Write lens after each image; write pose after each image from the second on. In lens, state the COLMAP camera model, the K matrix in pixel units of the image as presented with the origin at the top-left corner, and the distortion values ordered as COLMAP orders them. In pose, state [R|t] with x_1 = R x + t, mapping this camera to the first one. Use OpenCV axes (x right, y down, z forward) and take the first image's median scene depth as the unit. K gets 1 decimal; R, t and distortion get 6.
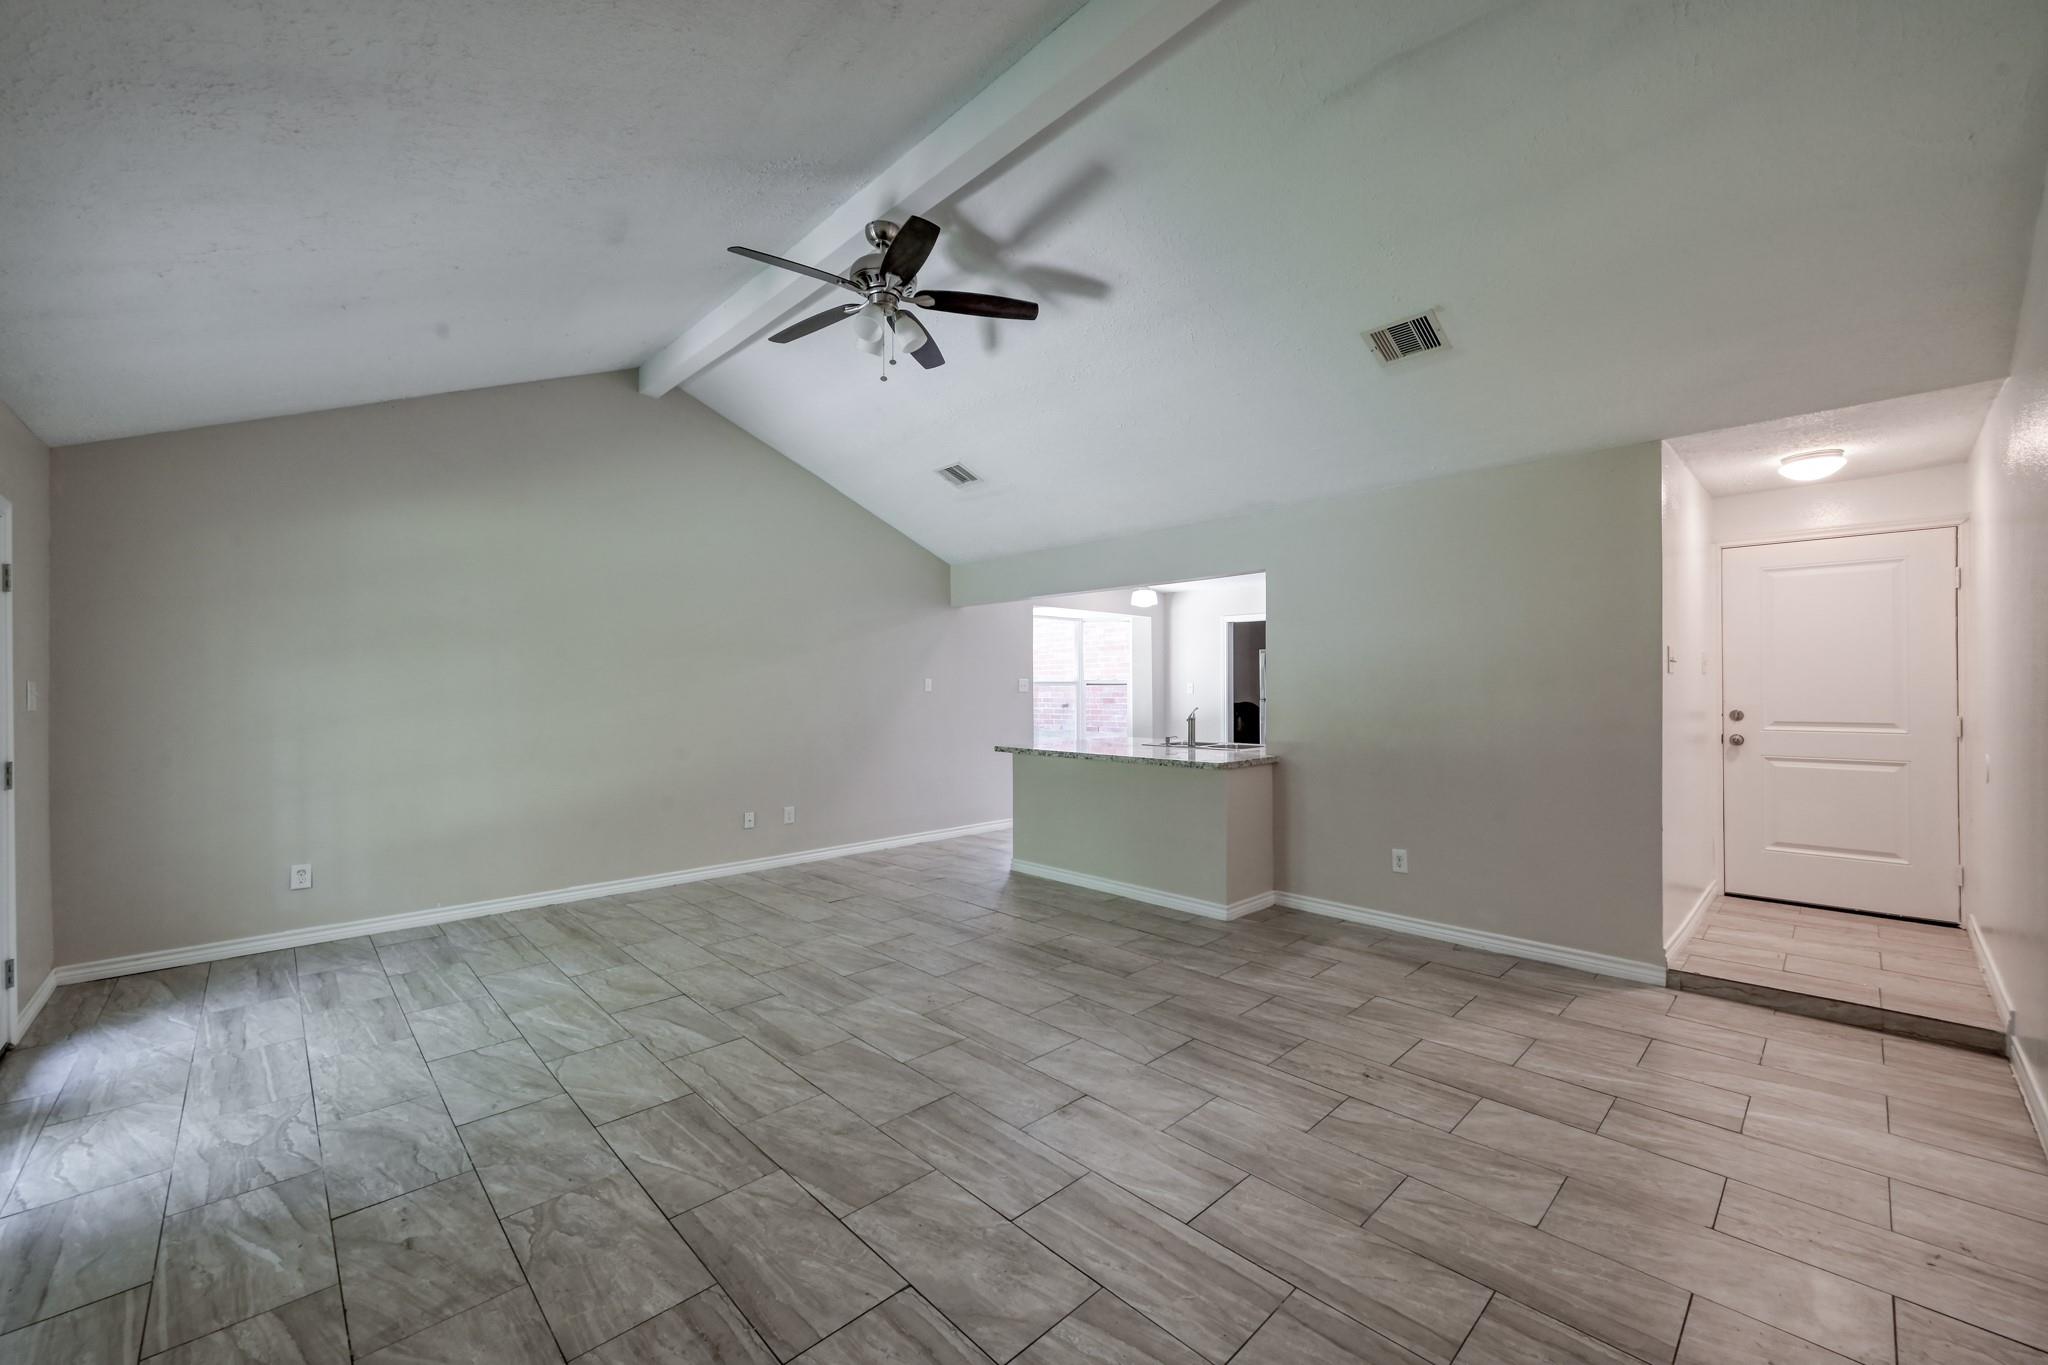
lens RADIAL K [[808.7, 0, 1034.5], [0, 808.7, 686.3], [0, 0, 1]] dist [-0.000045, 0.000243]
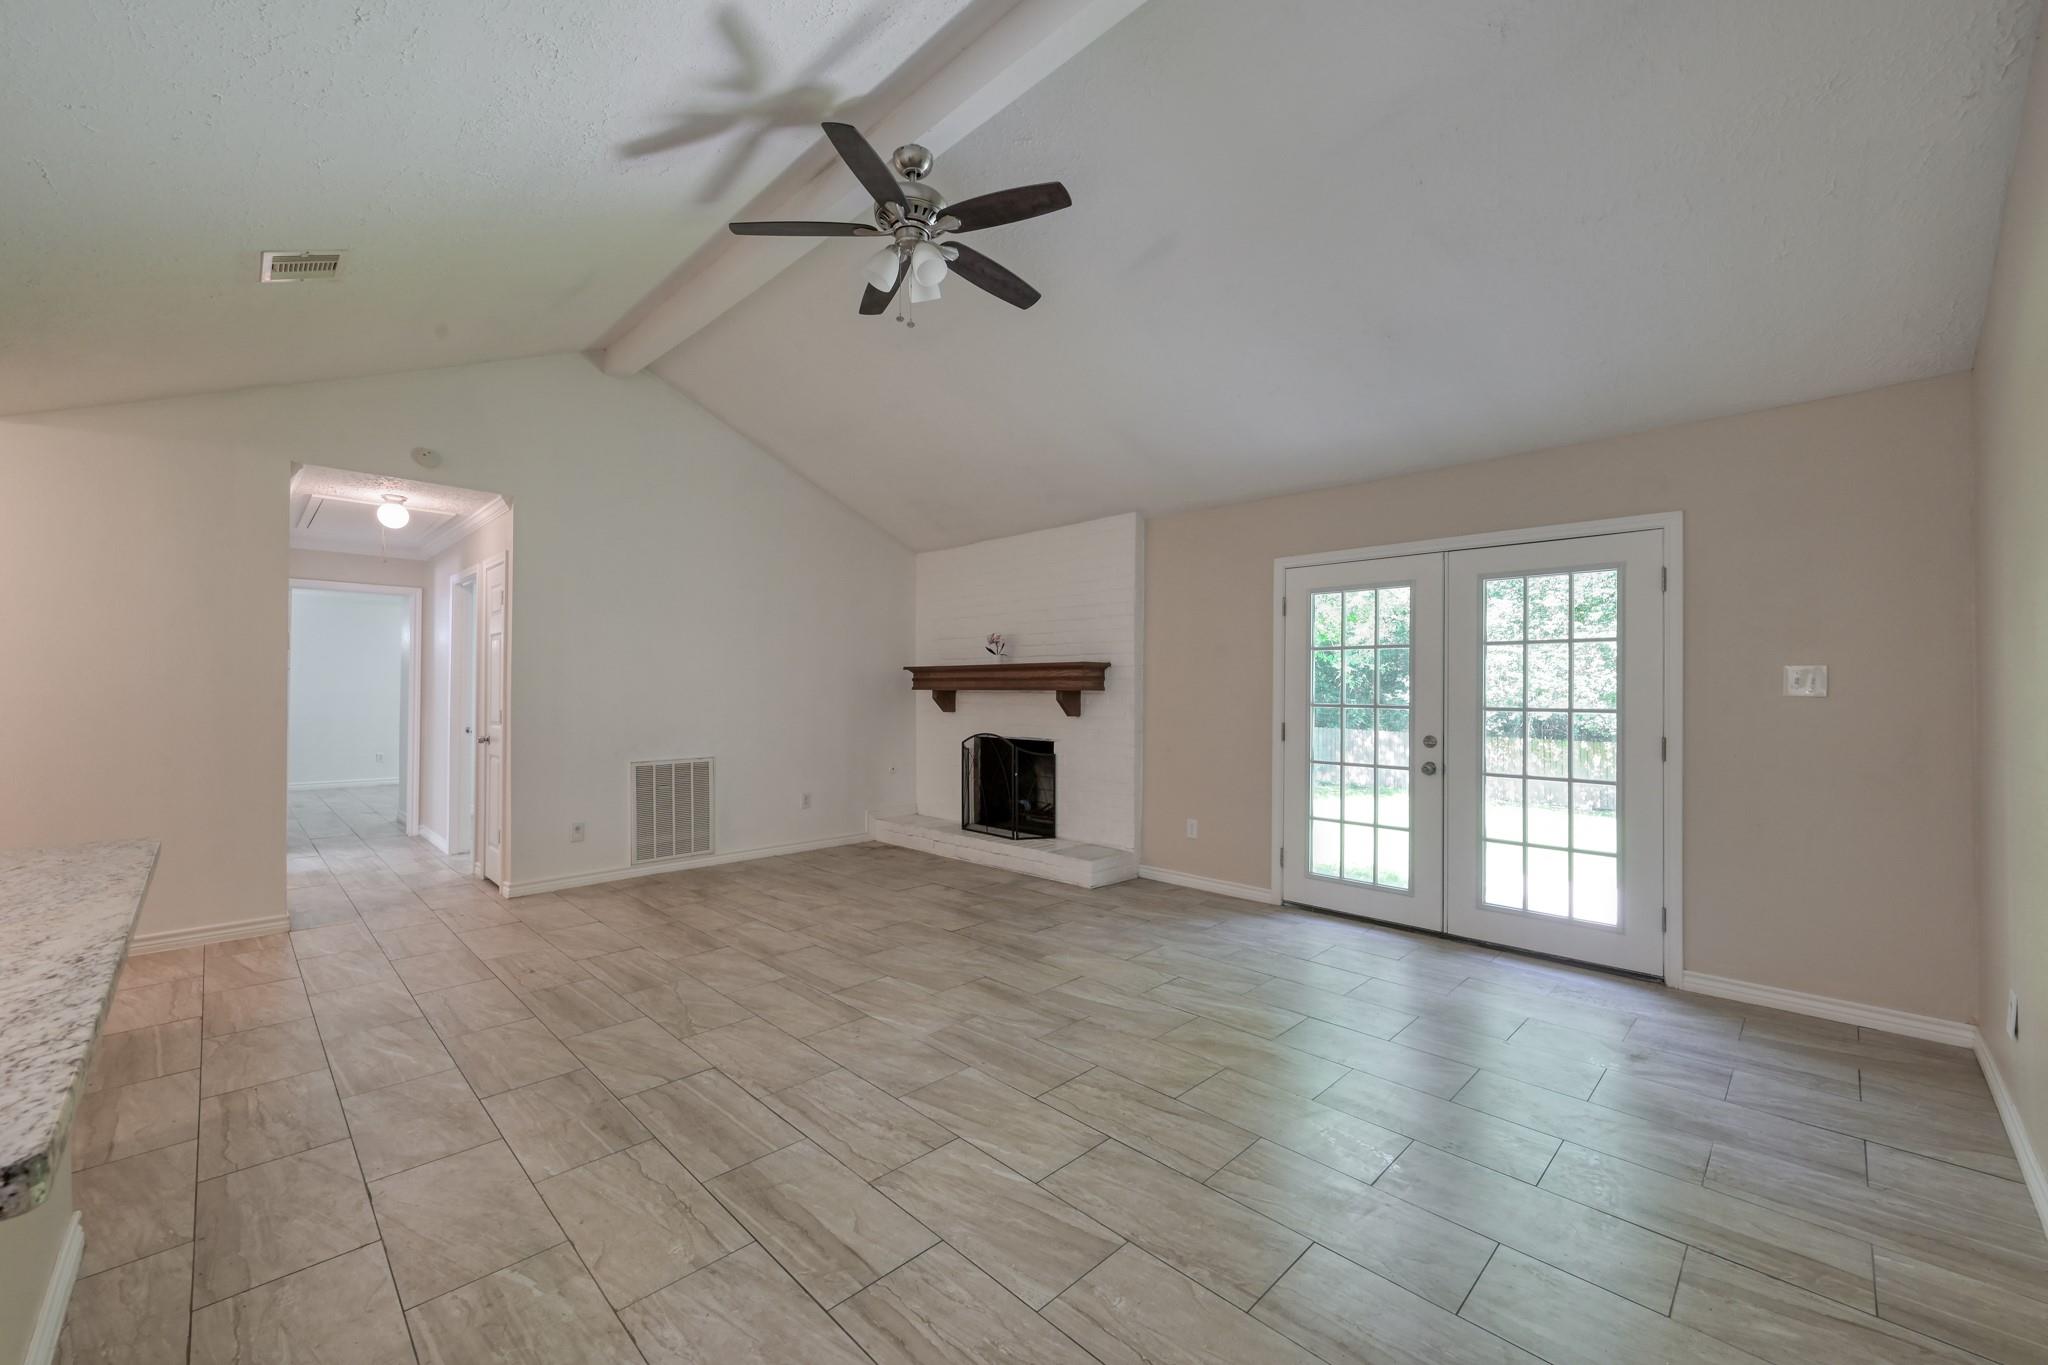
lens RADIAL K [[802.8, 0, 1032.2], [0, 802.8, 685.2], [0, 0, 1]] dist [-0.002657, -0.000155]
pose [[-0.999721, 0.002578, -0.023488, -0.281182], [0.002696, 0.999984, -0.005025, 0.020008], [0.023475, -0.005087, -0.999711, 1.763000]]
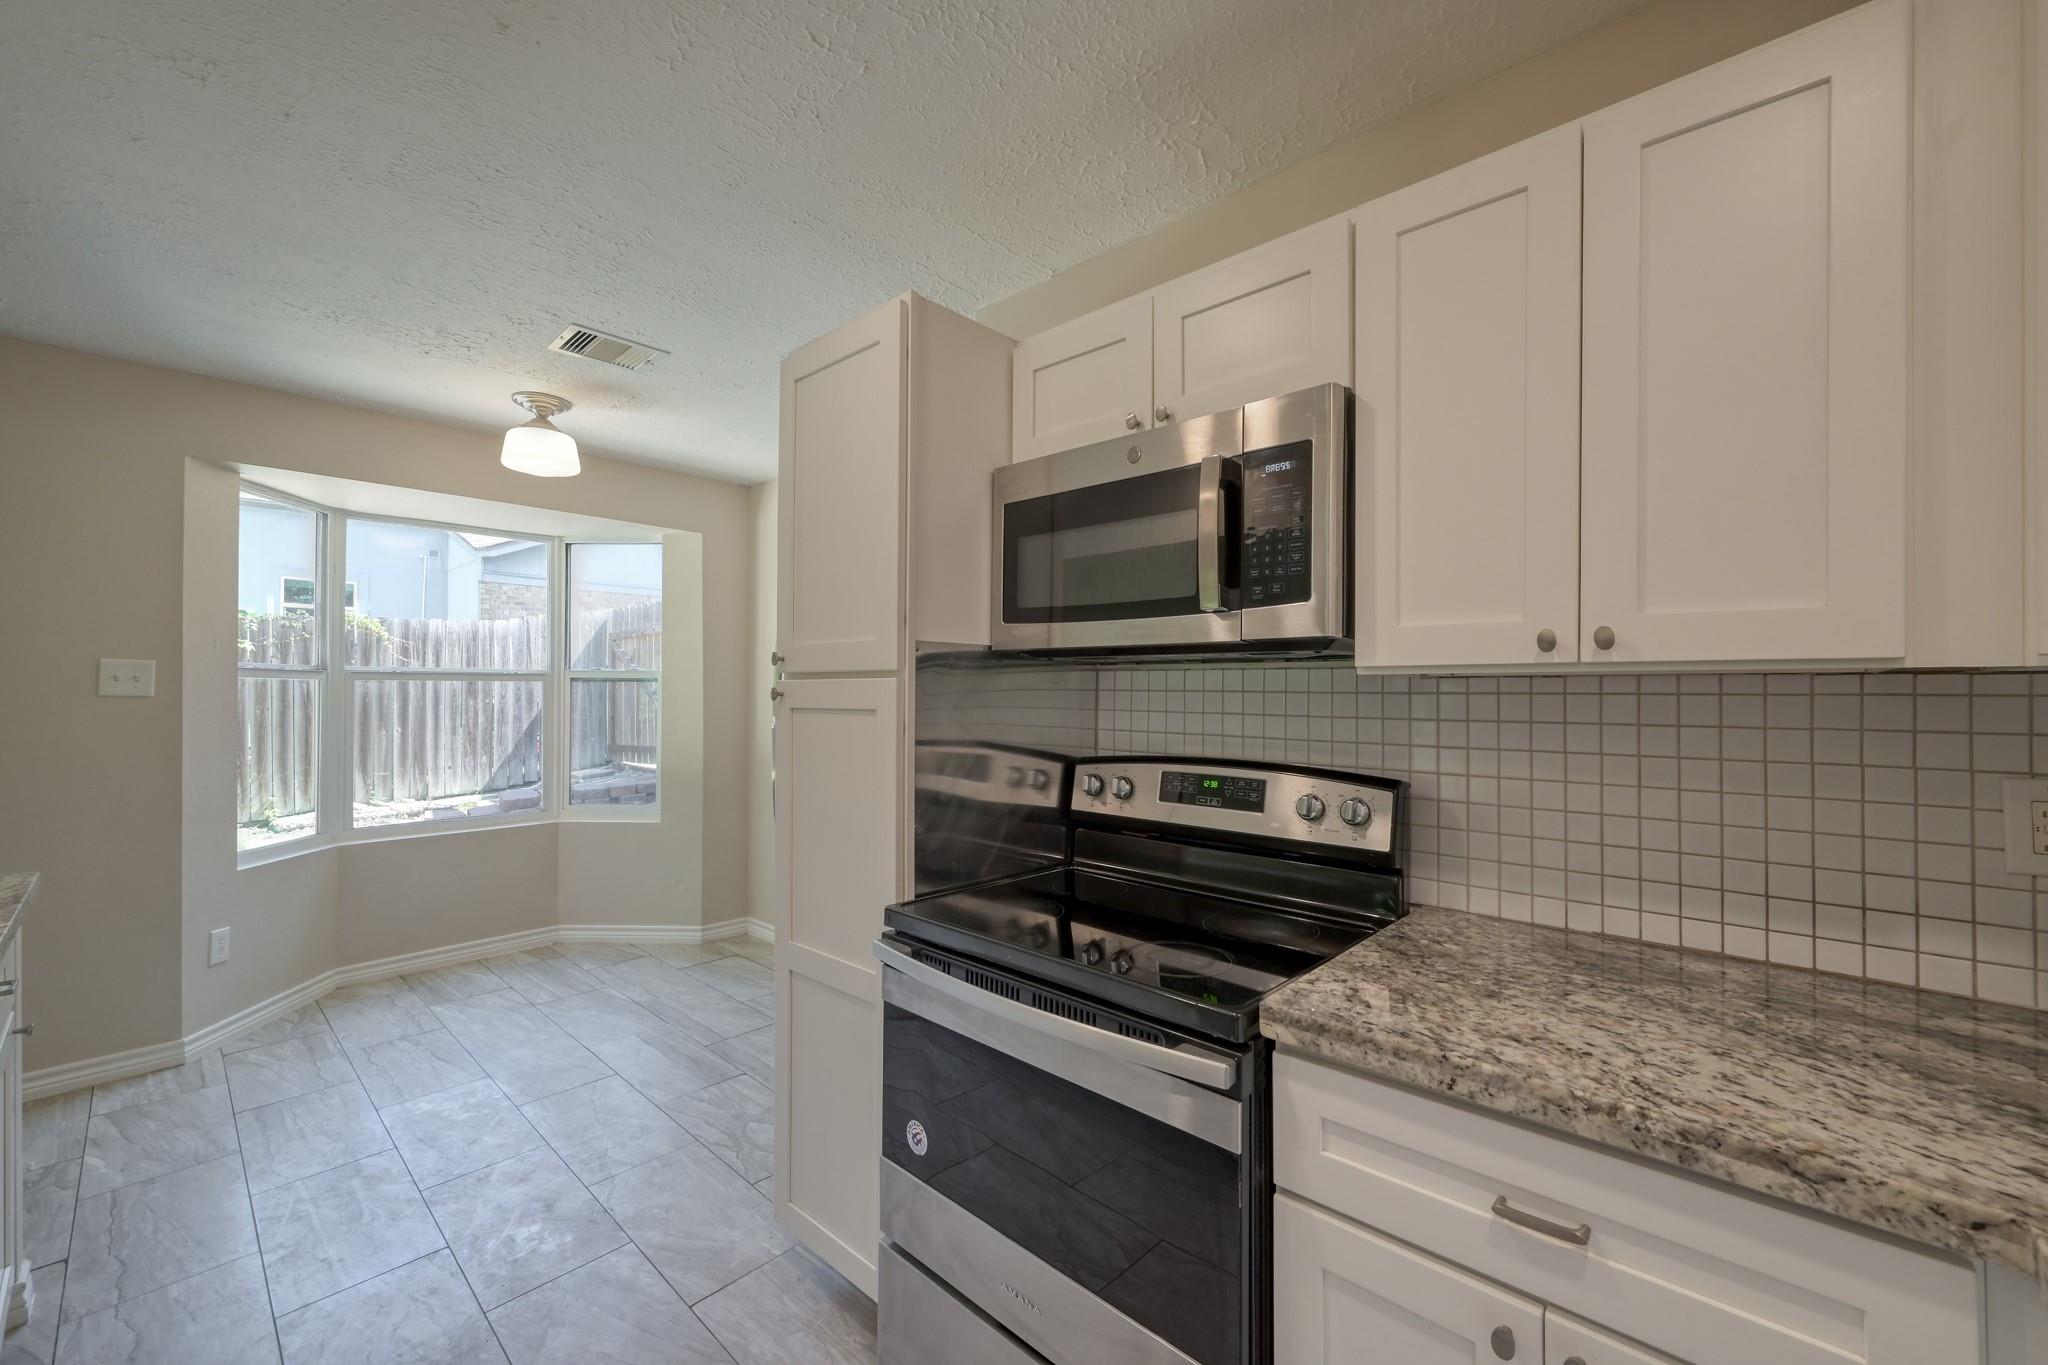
lens RADIAL K [[790.4, 0, 1024.0], [0, 790.4, 682.5], [0, 0, 1]] dist [-0.000095, 0.000031]
pose [[0.998165, 0.006209, 0.060236, 0.754640], [-0.005548, 0.999923, -0.011135, 0.006702], [-0.060300, 0.010781, 0.998122, 1.351589]]
